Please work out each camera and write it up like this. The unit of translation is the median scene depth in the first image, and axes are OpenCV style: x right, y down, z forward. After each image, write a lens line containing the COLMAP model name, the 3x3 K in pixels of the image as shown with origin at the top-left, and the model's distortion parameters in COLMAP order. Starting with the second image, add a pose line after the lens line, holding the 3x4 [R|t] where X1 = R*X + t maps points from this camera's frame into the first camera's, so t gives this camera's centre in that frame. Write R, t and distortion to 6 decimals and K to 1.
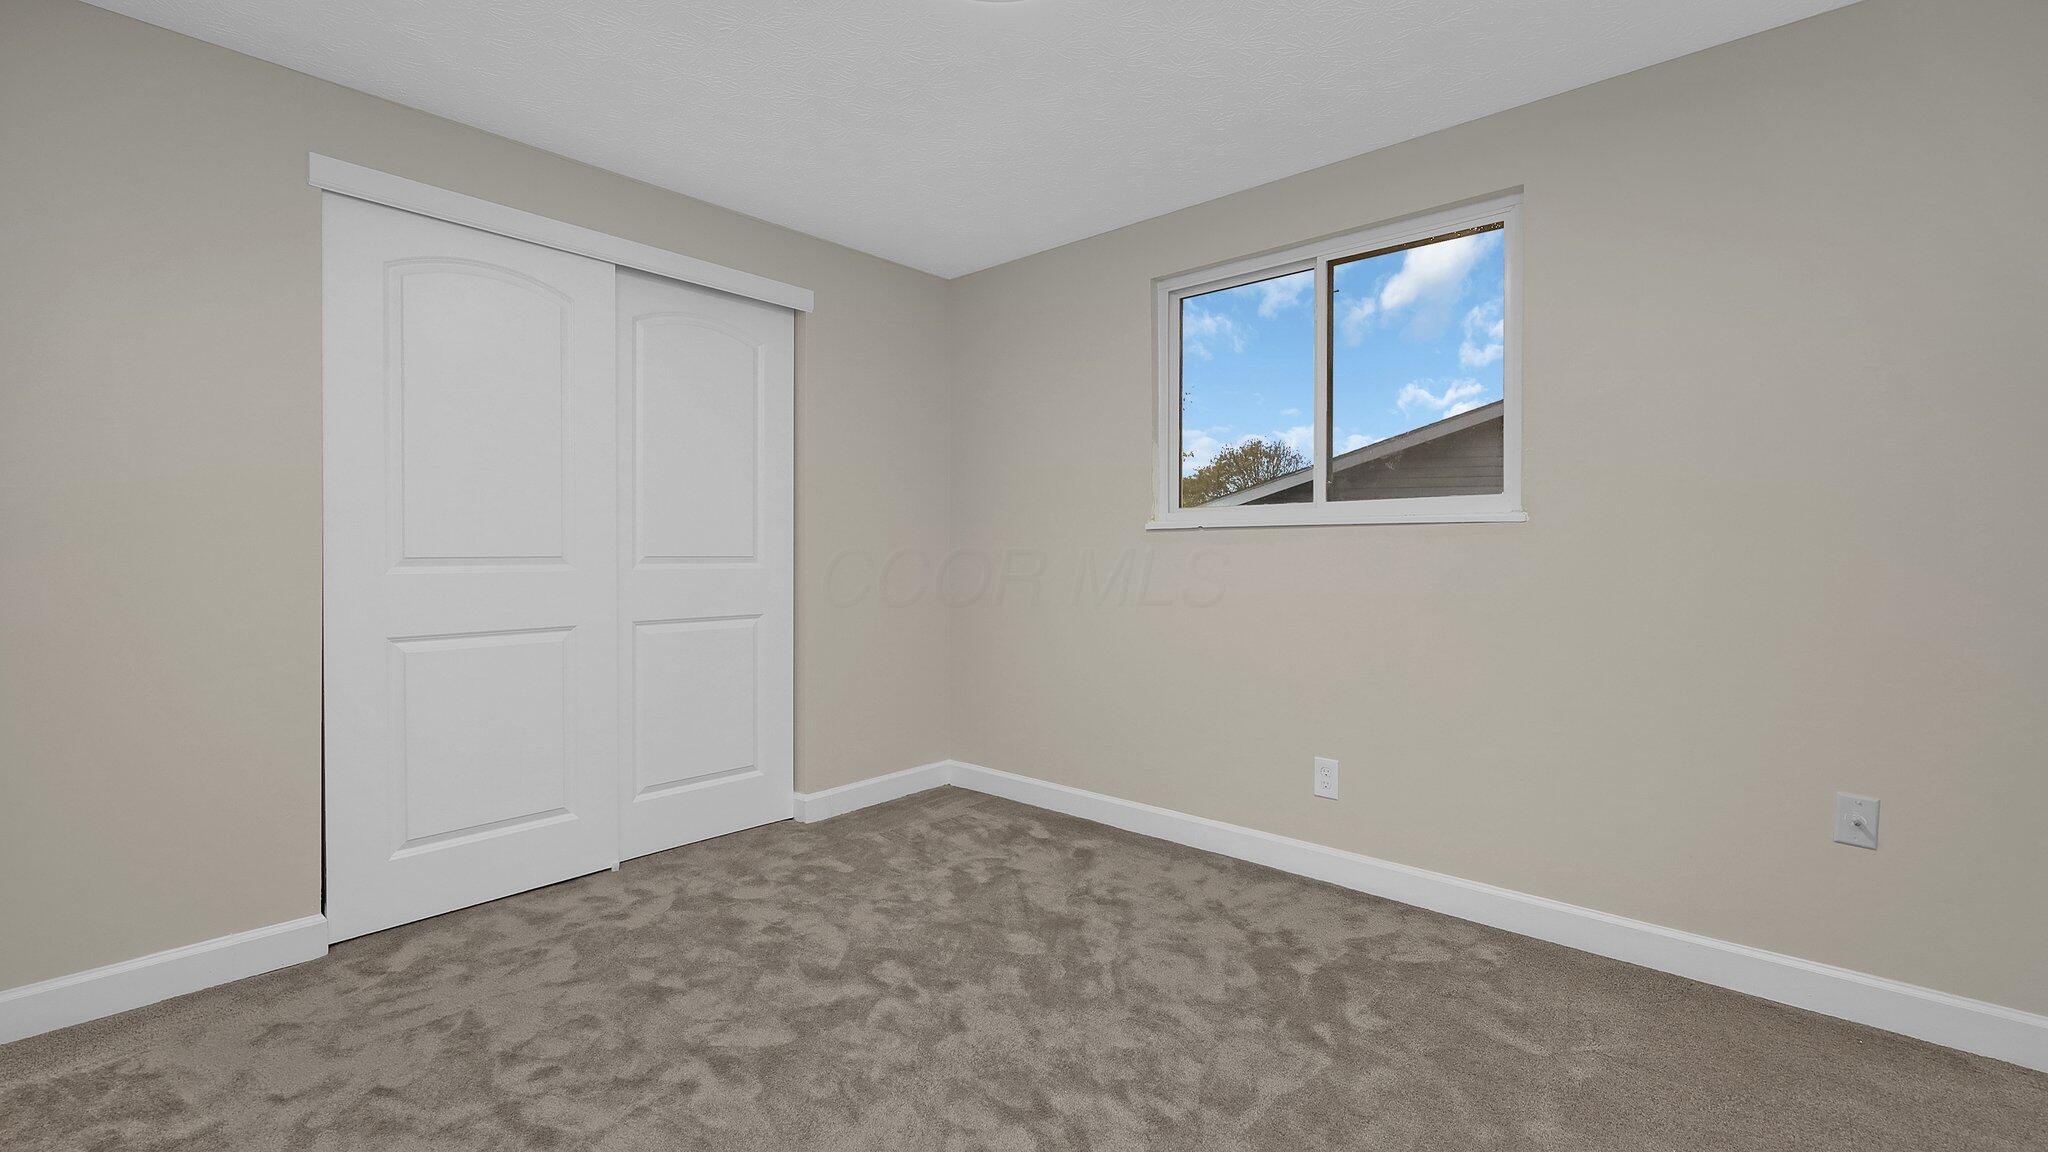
lens RADIAL K [[778.2, 0, 1034.9], [0, 778.2, 561.8], [0, 0, 1]] dist [0.013210, -0.000093]
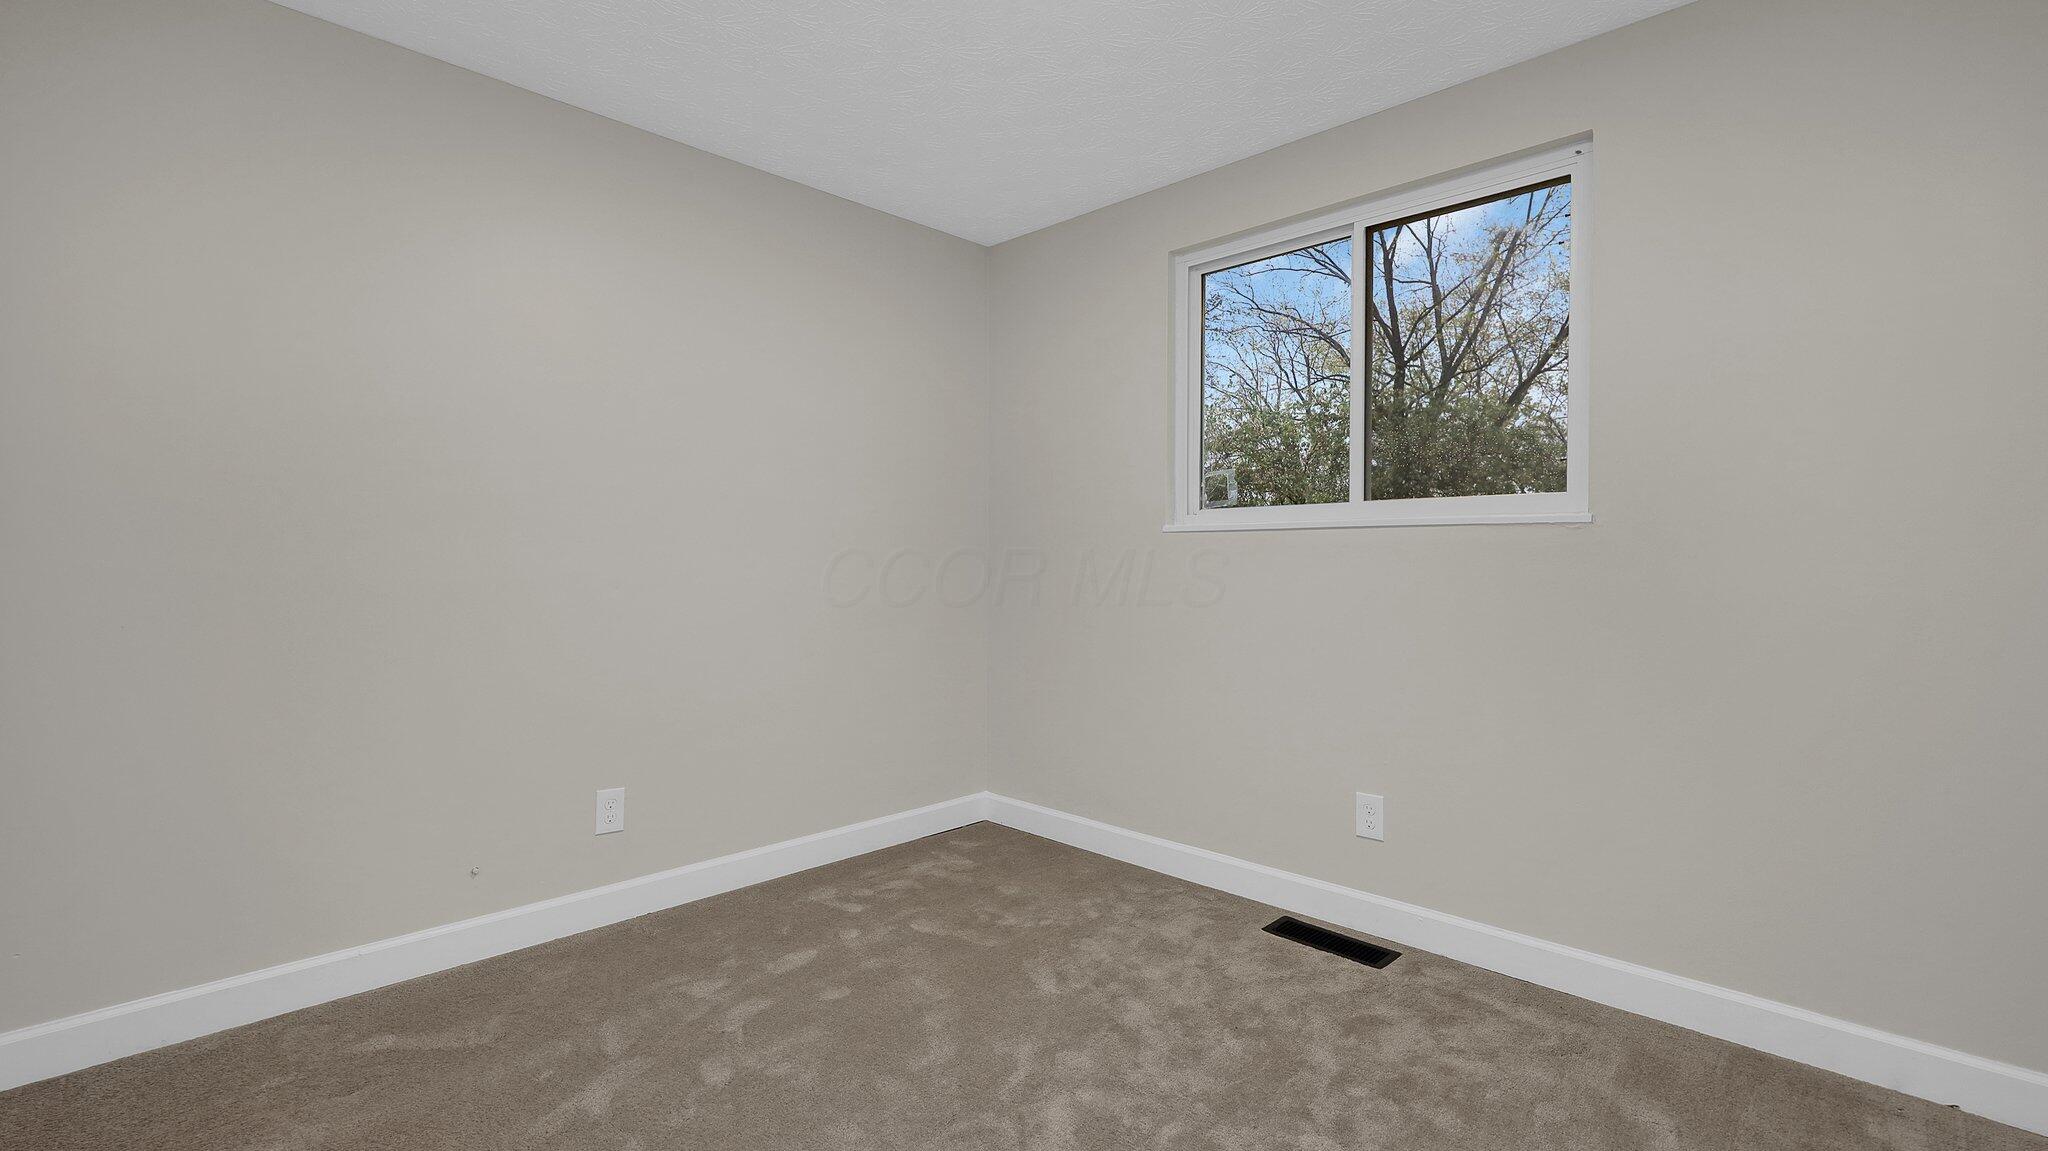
lens RADIAL K [[931.6, 0, 1023.6], [0, 931.6, 583.8], [0, 0, 1]] dist [0.010285, -0.000777]
pose [[0.992950, 0.004209, -0.118461, 0.125241], [-0.002486, 0.999889, 0.014689, 0.001410], [0.118510, -0.014290, 0.992850, -0.097370]]
